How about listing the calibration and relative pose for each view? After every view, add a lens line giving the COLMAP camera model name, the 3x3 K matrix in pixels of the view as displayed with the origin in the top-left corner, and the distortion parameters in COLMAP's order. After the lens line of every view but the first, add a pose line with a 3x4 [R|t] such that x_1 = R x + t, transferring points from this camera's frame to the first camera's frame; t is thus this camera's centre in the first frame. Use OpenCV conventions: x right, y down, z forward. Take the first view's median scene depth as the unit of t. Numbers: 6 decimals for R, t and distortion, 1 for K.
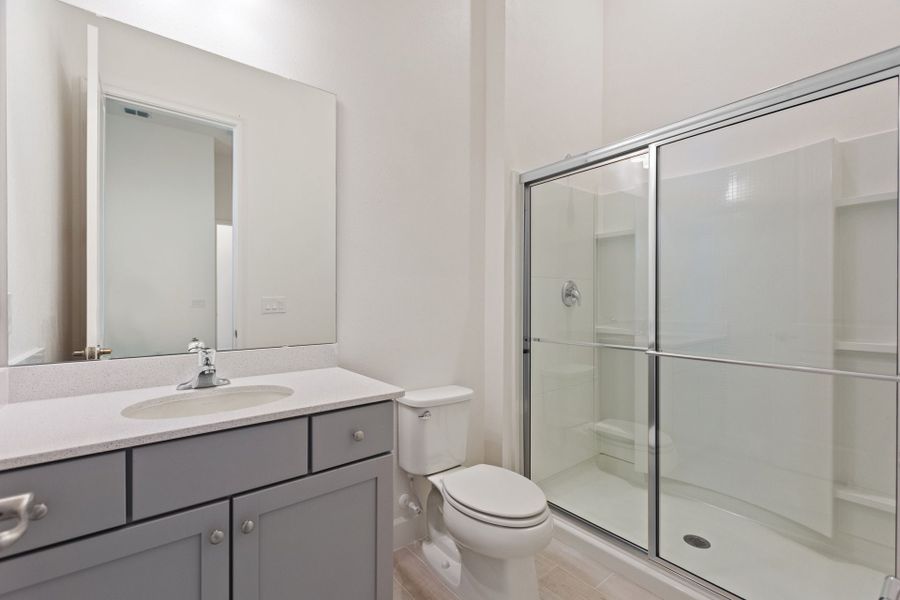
lens RADIAL K [[387.6, 0, 444.9], [0, 387.6, 302.6], [0, 0, 1]] dist [0.000526, 0.000036]
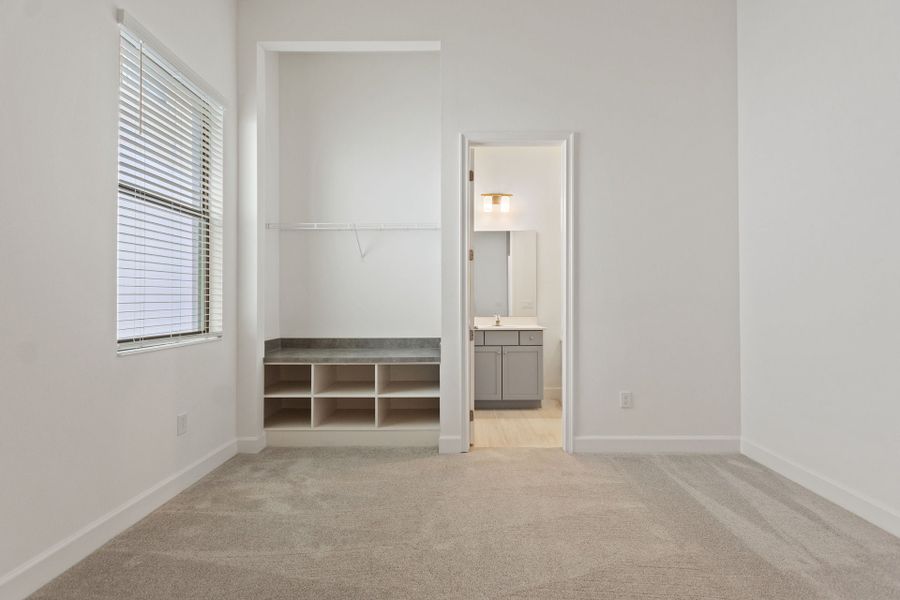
lens RADIAL K [[414.6, 0, 450.0], [0, 414.6, 300.0], [0, 0, 1]] dist [-0.000081, 0.000015]
pose [[0.779745, -0.003725, -0.626087, 1.744809], [-0.001246, 0.999971, -0.007501, 0.005167], [0.626097, 0.006629, 0.779717, -2.739899]]
